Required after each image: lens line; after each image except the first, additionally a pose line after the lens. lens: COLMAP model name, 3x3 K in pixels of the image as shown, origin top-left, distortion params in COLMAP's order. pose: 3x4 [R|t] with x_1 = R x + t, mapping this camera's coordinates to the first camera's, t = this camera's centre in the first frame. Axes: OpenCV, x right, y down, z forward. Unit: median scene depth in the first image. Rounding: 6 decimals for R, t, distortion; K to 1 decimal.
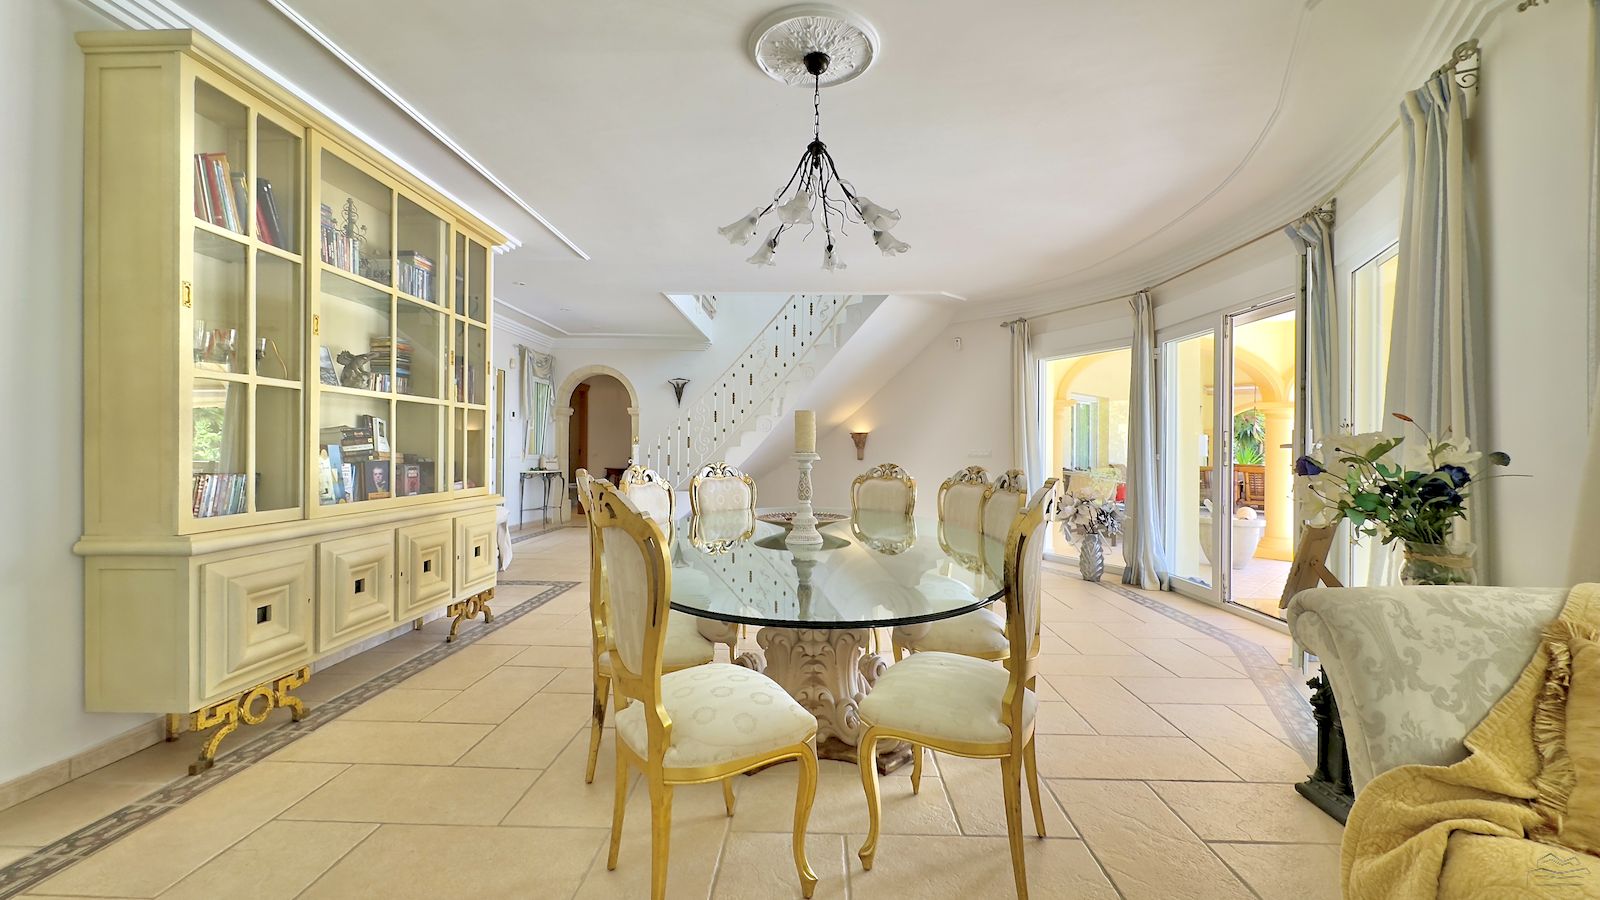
lens RADIAL K [[638.7, 0, 800.0], [0, 638.7, 450.0], [0, 0, 1]] dist [-0.000671, 0.000386]
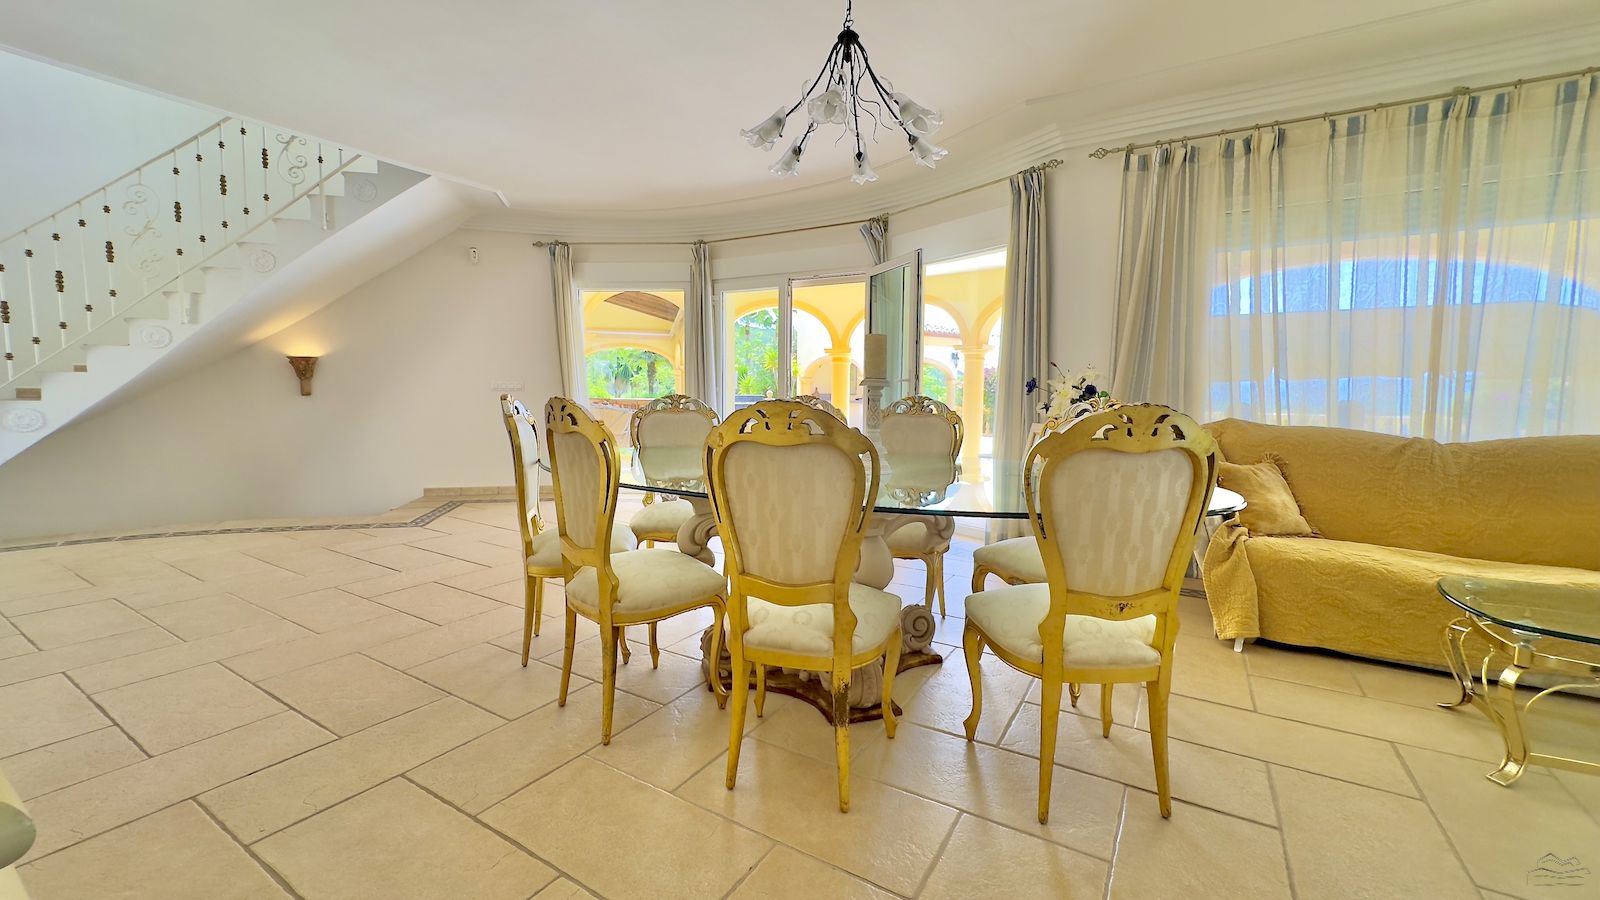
lens RADIAL K [[638.7, 0, 800.0], [0, 638.7, 450.0], [0, 0, 1]] dist [-0.000671, 0.000386]
pose [[0.500414, -0.078013, 0.862264, -0.310716], [-0.002745, 0.995784, 0.091686, 0.010459], [-0.865782, -0.048247, 0.498090, 0.224386]]
